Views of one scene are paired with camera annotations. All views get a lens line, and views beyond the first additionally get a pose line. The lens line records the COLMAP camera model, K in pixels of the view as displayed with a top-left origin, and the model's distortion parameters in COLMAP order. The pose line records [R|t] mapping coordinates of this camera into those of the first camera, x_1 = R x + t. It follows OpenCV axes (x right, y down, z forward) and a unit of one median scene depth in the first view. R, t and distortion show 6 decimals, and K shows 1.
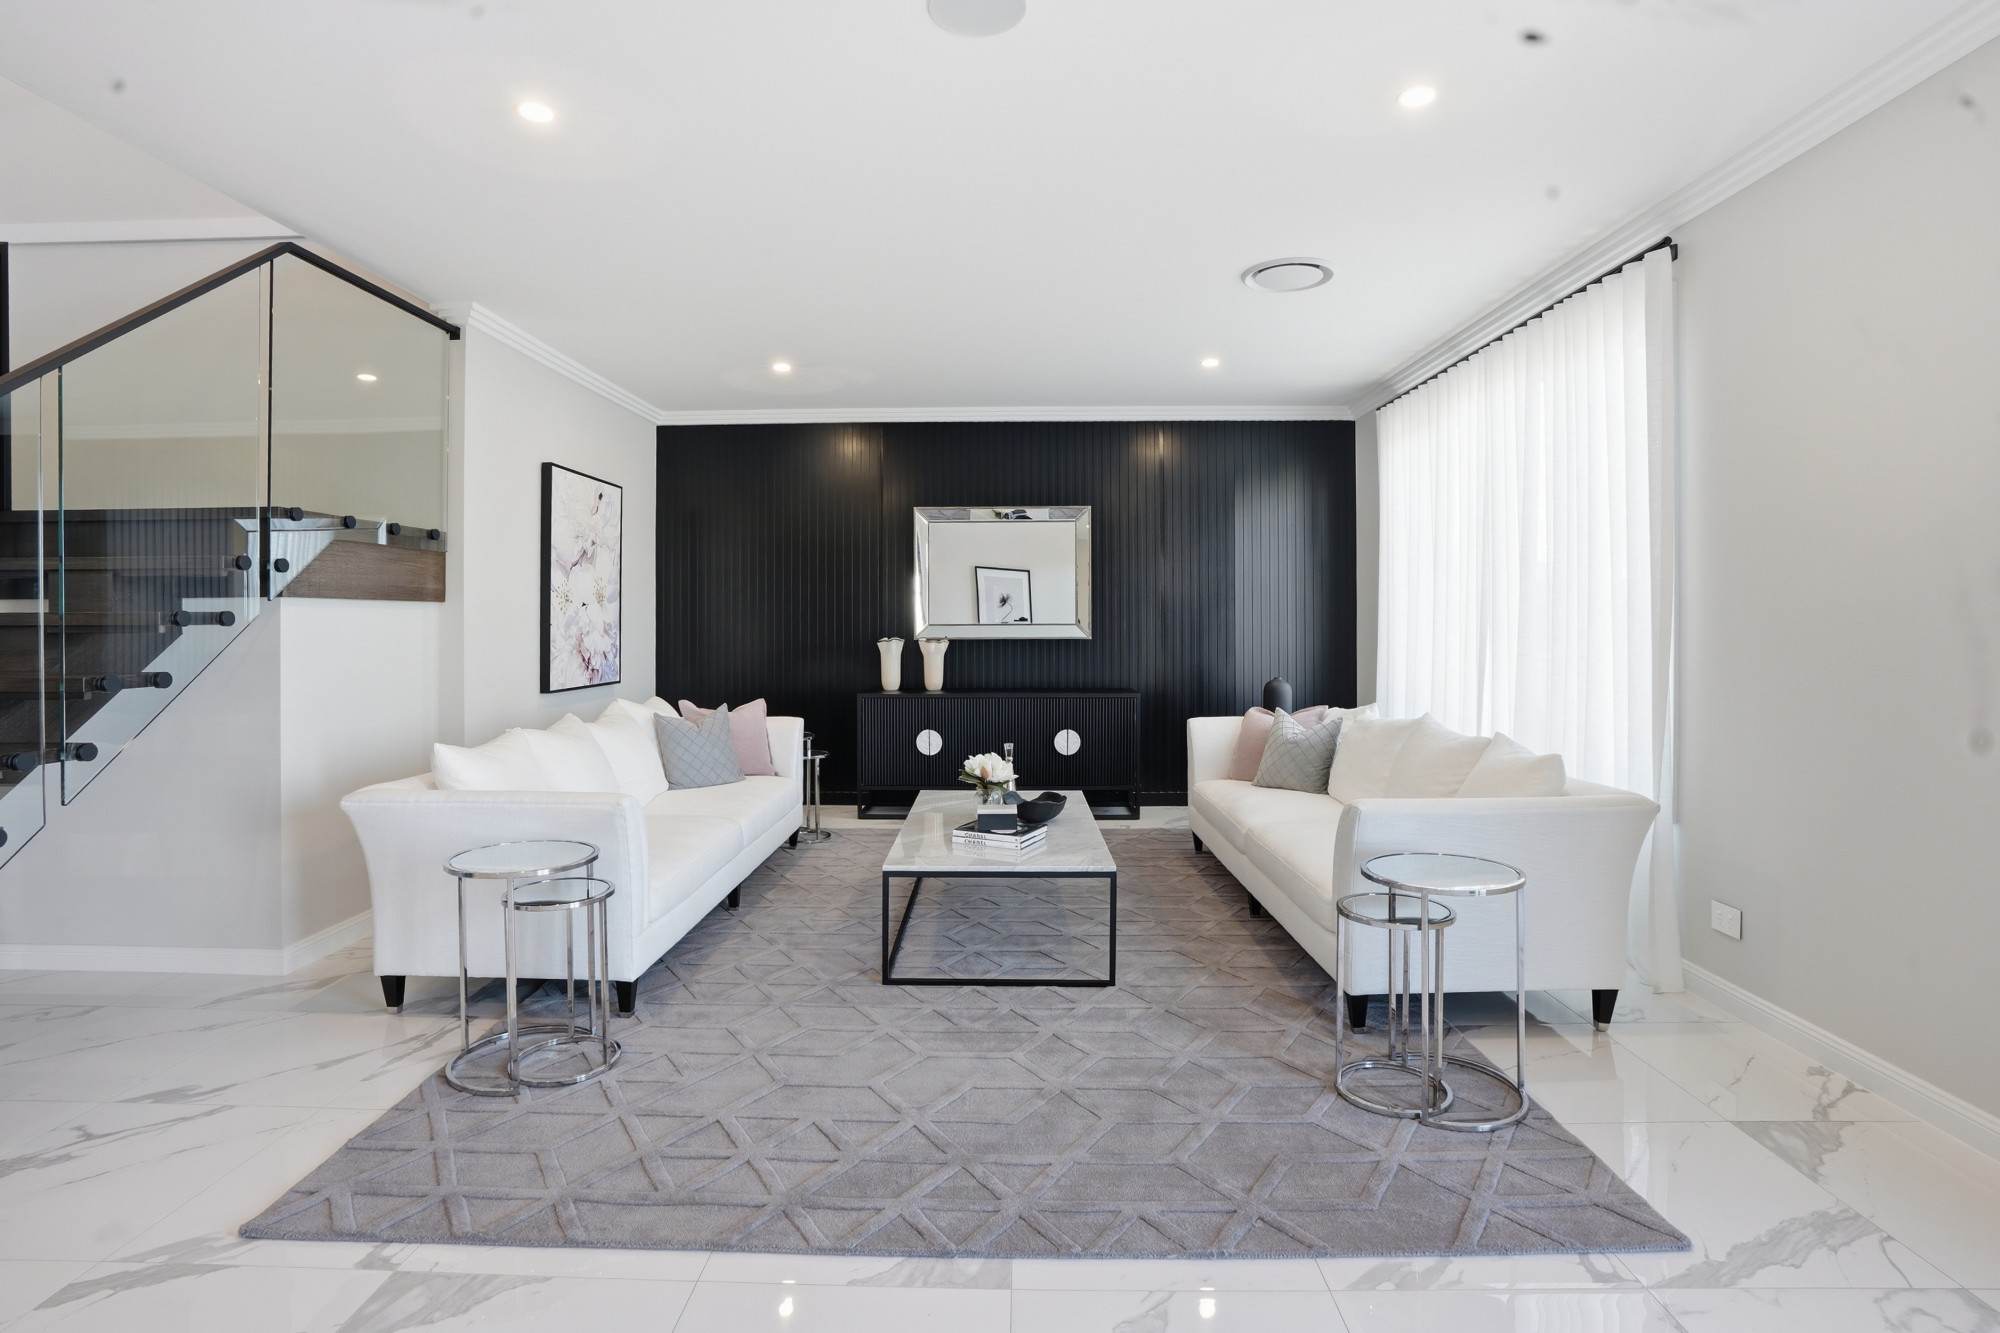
lens RADIAL K [[958.6, 0, 988.4], [0, 958.6, 651.2], [0, 0, 1]] dist [-0.049101, 0.009126]
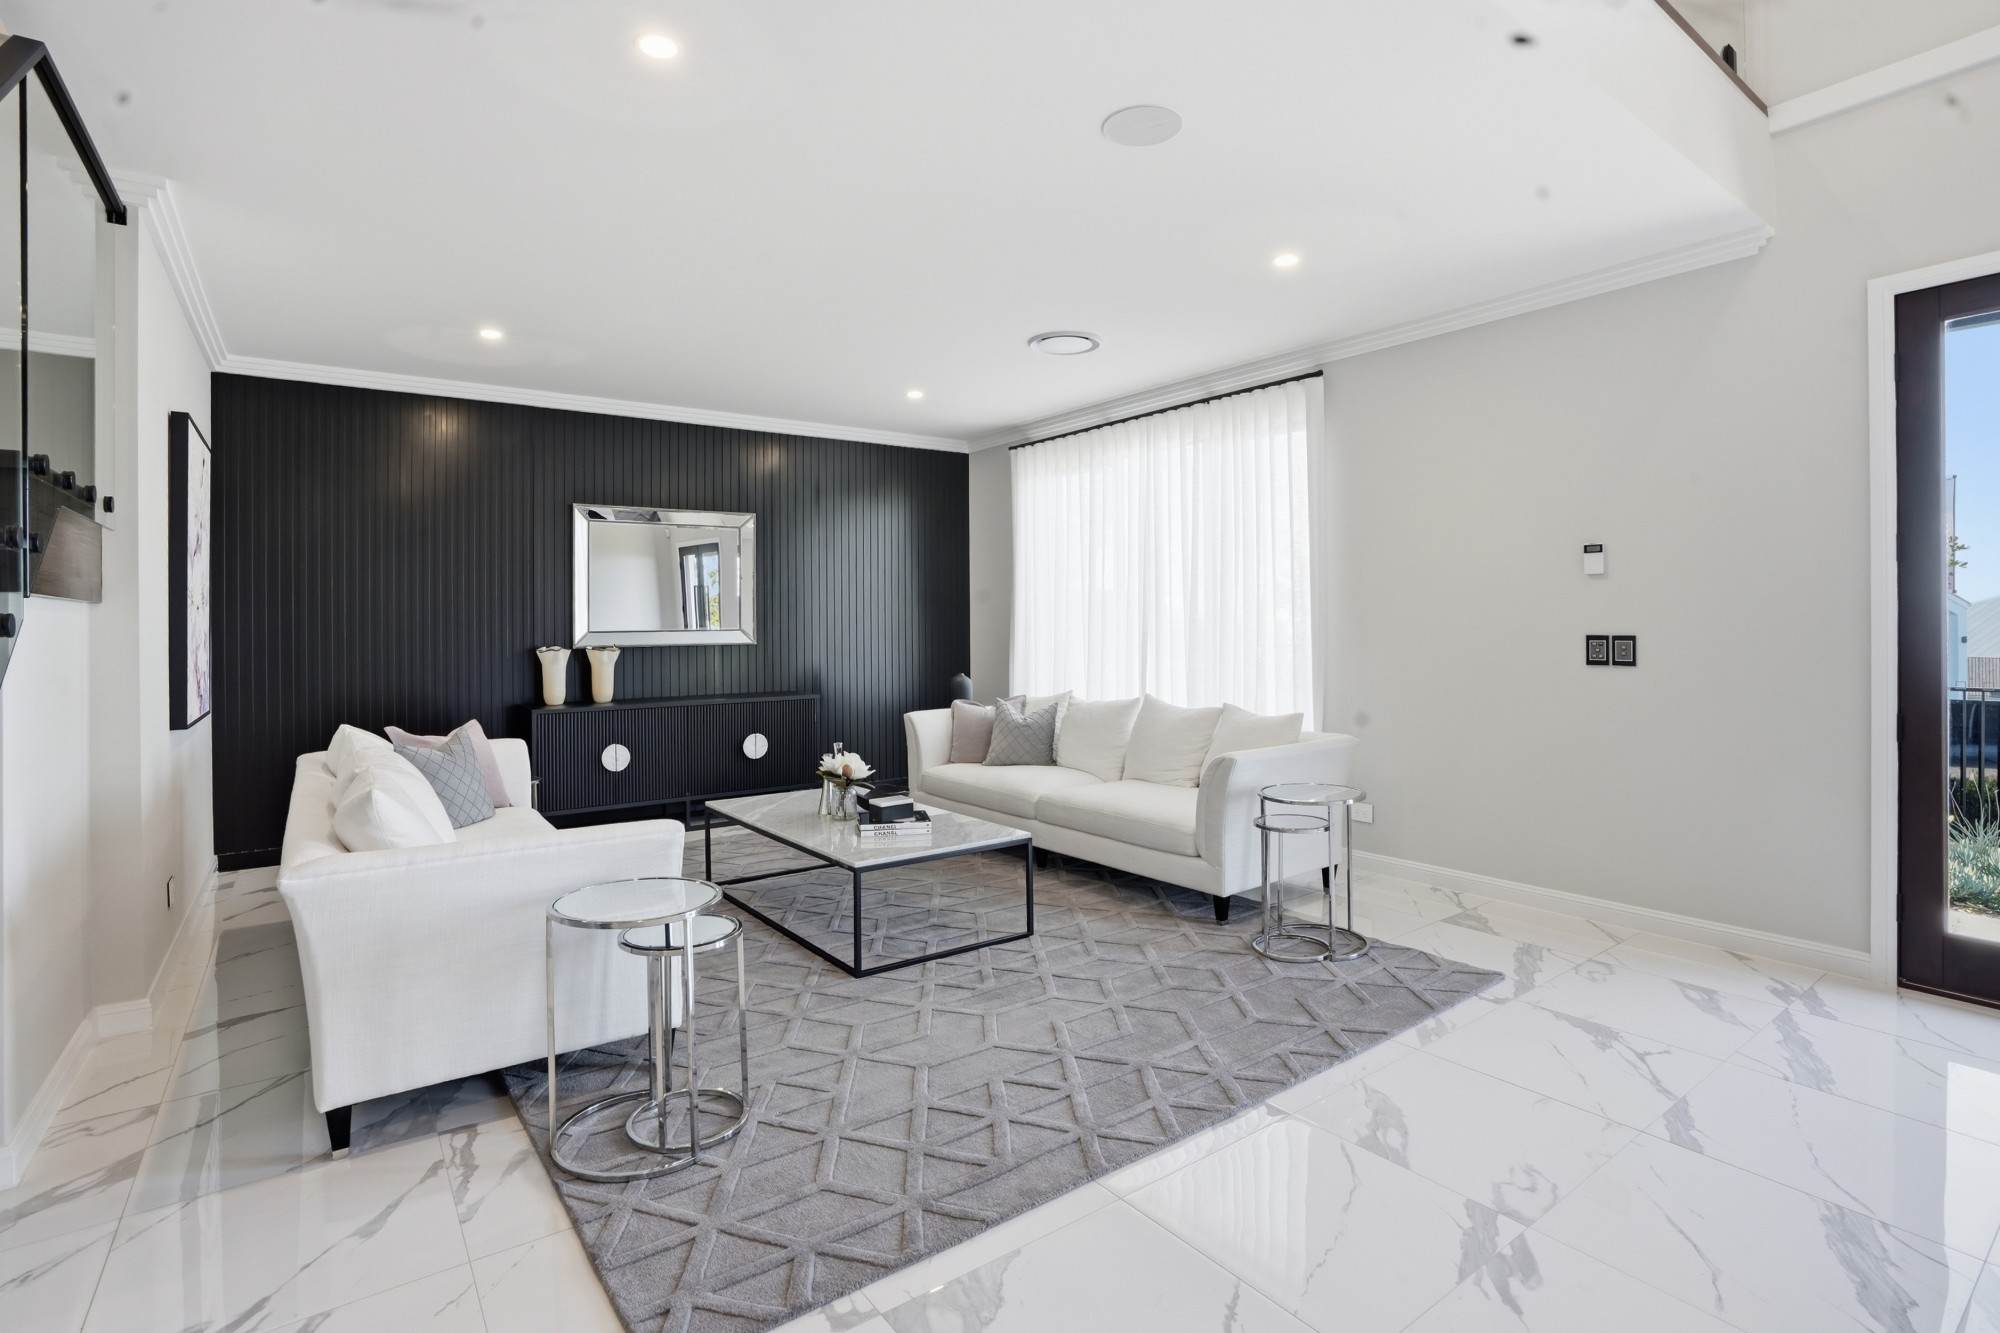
lens RADIAL K [[958.6, 0, 990.9], [0, 958.6, 635.5], [0, 0, 1]] dist [-0.049101, 0.009126]
pose [[0.795461, -0.012083, 0.605885, -0.609555], [0.025790, 0.999570, -0.013925, -0.002107], [-0.605456, 0.026702, 0.795431, 0.085863]]
